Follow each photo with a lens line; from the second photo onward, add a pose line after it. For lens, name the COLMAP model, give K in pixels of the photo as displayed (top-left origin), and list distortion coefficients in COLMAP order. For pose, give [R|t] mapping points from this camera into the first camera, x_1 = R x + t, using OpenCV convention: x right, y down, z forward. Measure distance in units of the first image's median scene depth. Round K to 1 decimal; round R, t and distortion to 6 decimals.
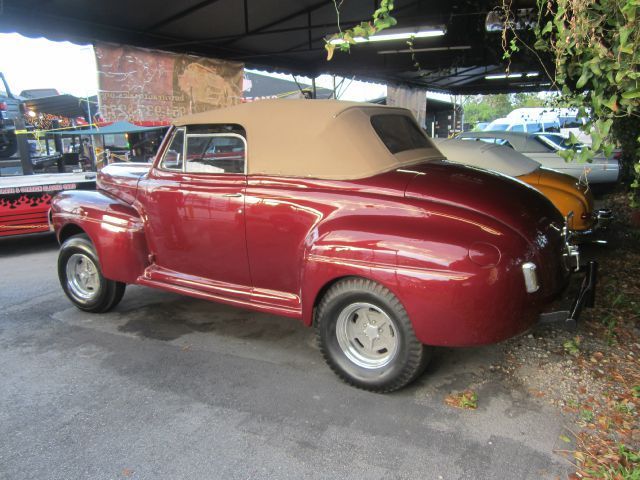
lens RADIAL K [[521.8, 0, 319.5], [0, 521.8, 235.3], [0, 0, 1]] dist [-0.065137, 0.030246]
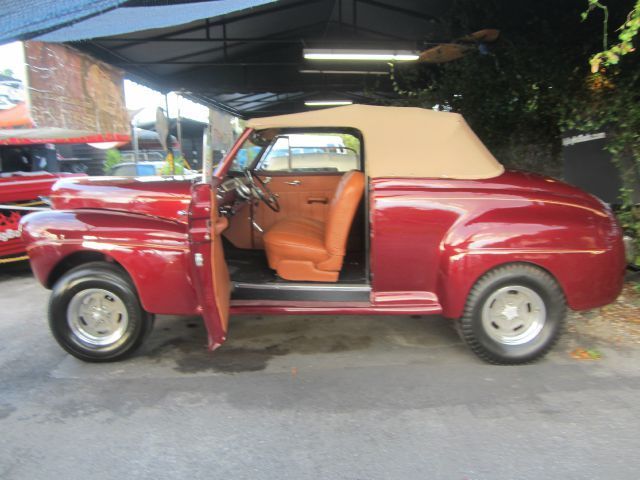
lens RADIAL K [[521.8, 0, 319.5], [0, 521.8, 235.3], [0, 0, 1]] dist [-0.065137, 0.030246]
pose [[0.868362, -0.065803, 0.491546, -0.746895], [0.090702, 0.995513, -0.026965, 0.009544], [-0.487566, 0.068000, 0.870434, 0.196956]]
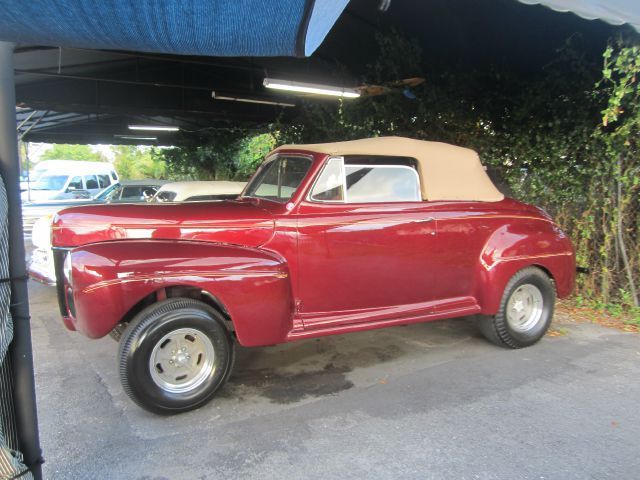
lens RADIAL K [[521.8, 0, 319.5], [0, 521.8, 235.3], [0, 0, 1]] dist [-0.065137, 0.030246]
pose [[0.530616, -0.066771, 0.844978, -1.287266], [0.155861, 0.987580, -0.019836, -0.060822], [-0.833159, 0.142225, 0.534432, 0.622336]]
